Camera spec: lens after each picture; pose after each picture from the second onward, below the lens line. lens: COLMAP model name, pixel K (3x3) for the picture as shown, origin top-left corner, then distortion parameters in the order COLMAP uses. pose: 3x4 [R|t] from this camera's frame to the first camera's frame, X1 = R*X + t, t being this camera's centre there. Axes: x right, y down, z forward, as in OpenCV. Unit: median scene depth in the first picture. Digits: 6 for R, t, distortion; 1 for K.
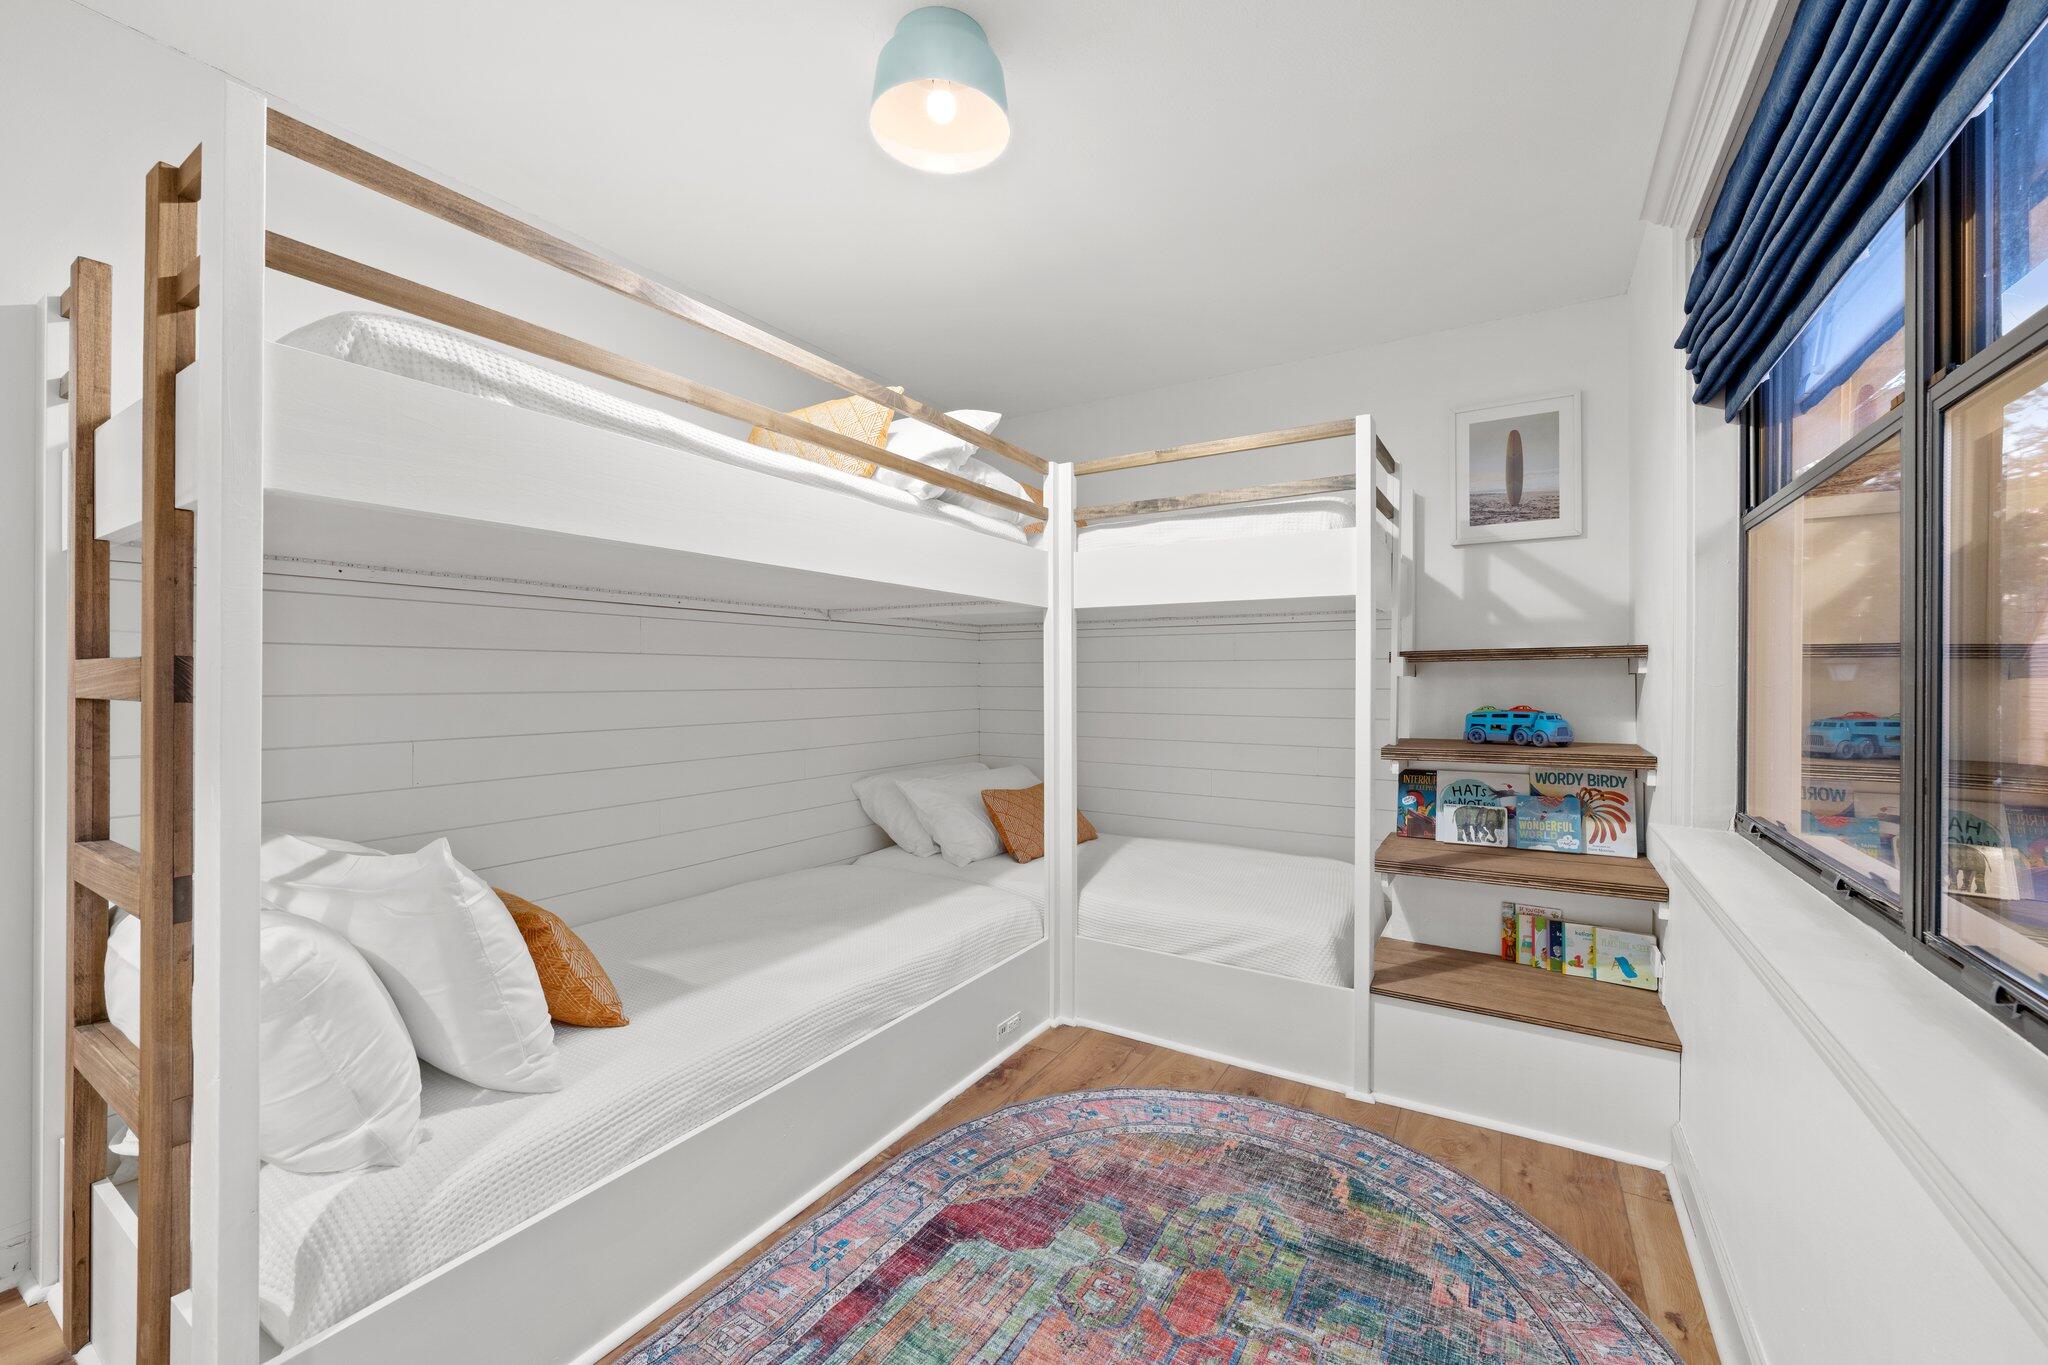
lens RADIAL K [[807.4, 0, 1019.9], [0, 807.4, 676.2], [0, 0, 1]] dist [-0.002690, 0.000291]
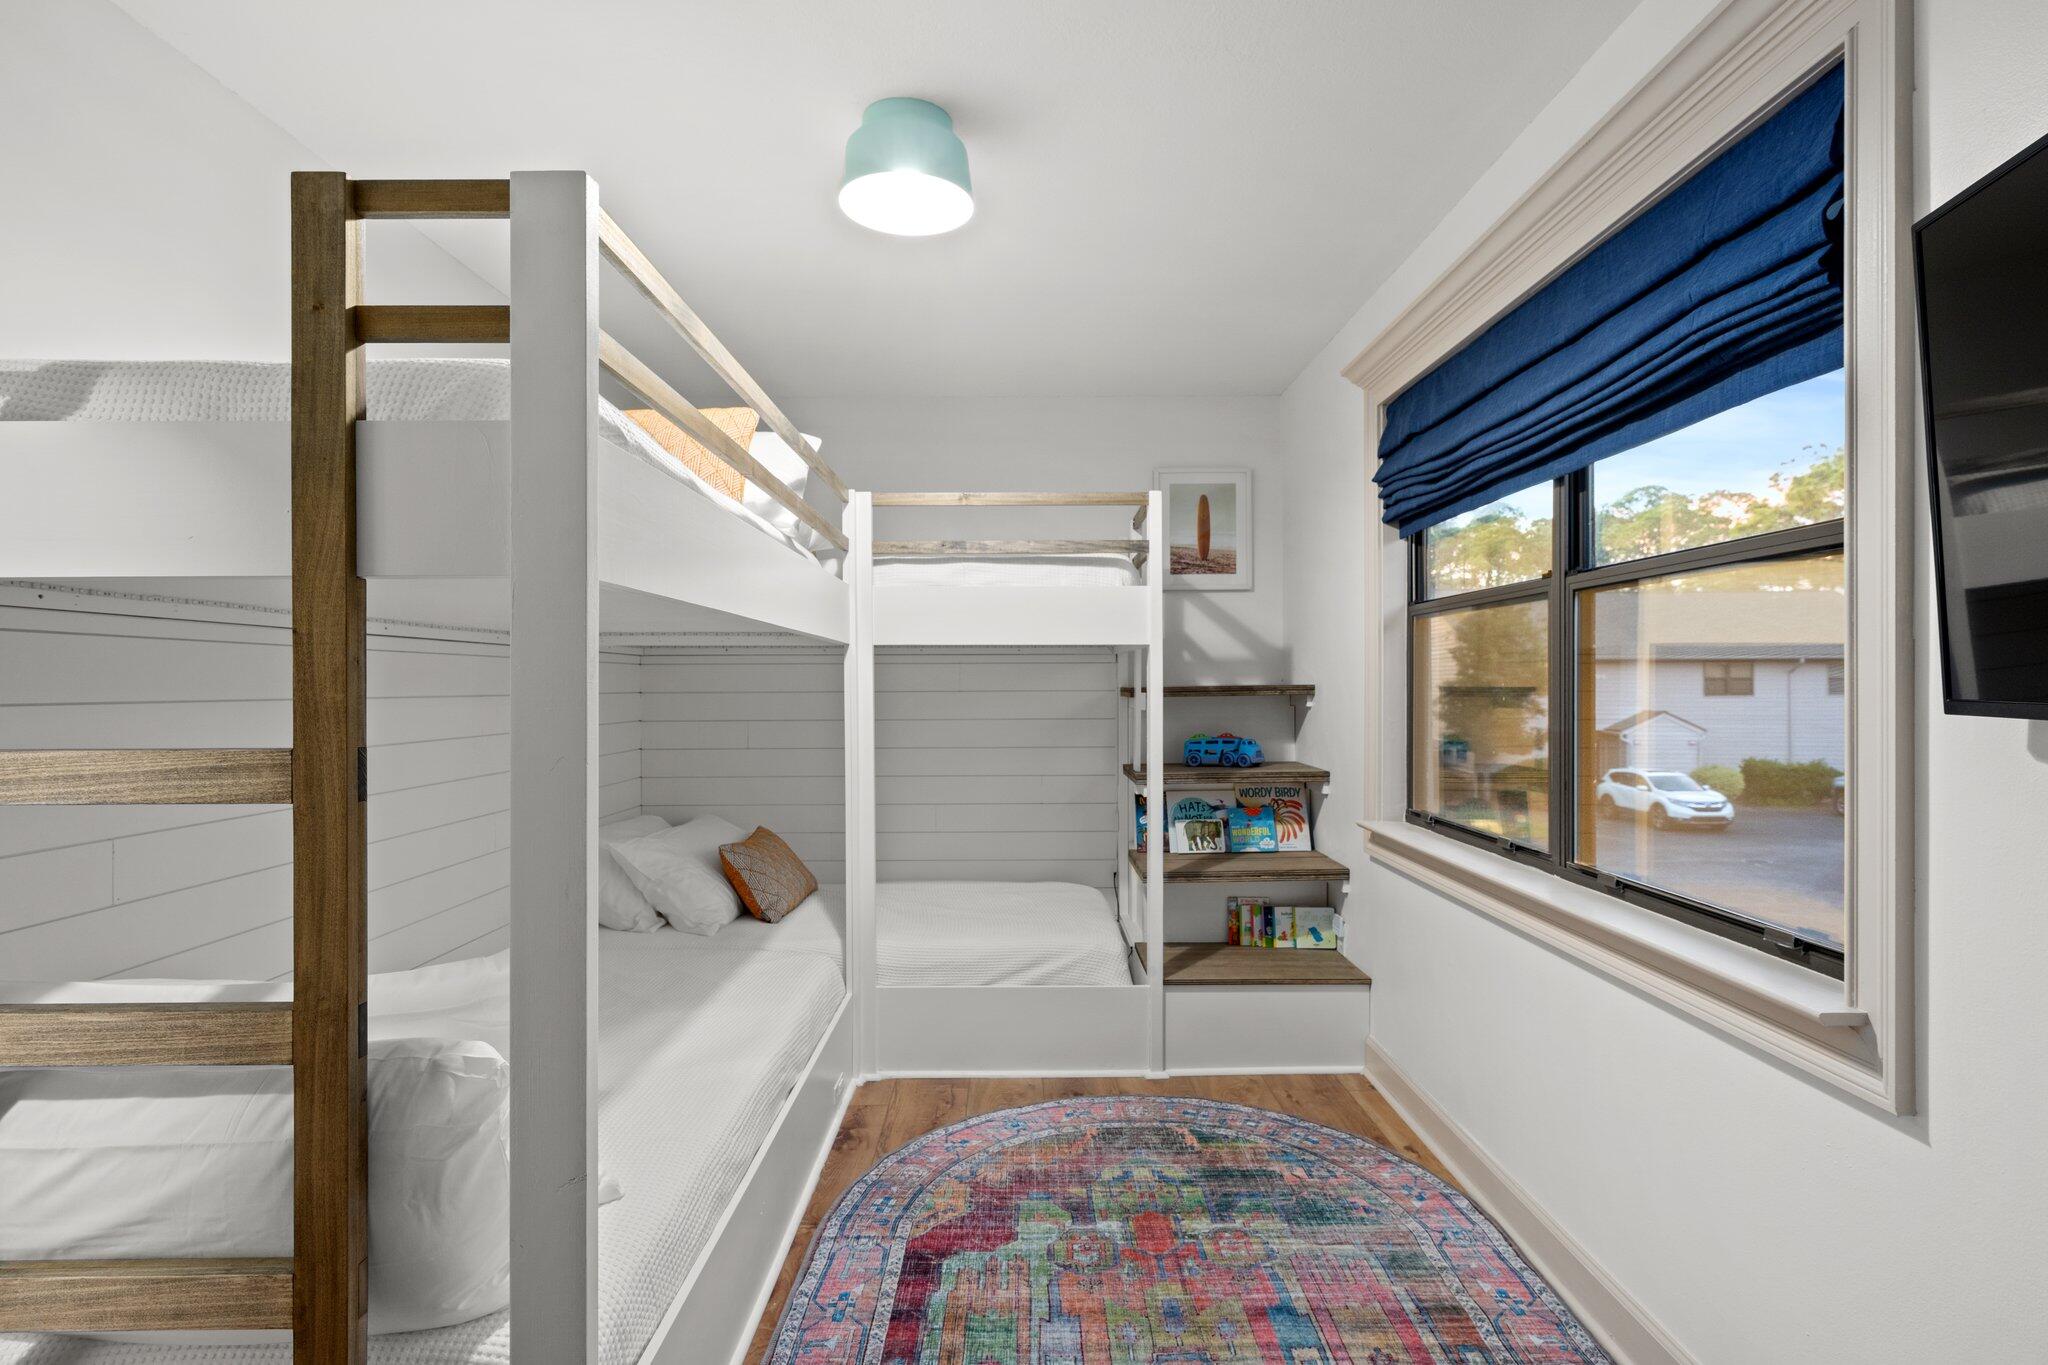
lens RADIAL K [[1024.4, 0, 1030.0], [0, 1024.4, 683.8], [0, 0, 1]] dist [0.005647, -0.000950]
pose [[0.846579, -0.003314, 0.532252, -0.520748], [0.004002, 0.999992, -0.000139, -0.045424], [-0.532247, 0.002248, 0.846586, -0.158272]]
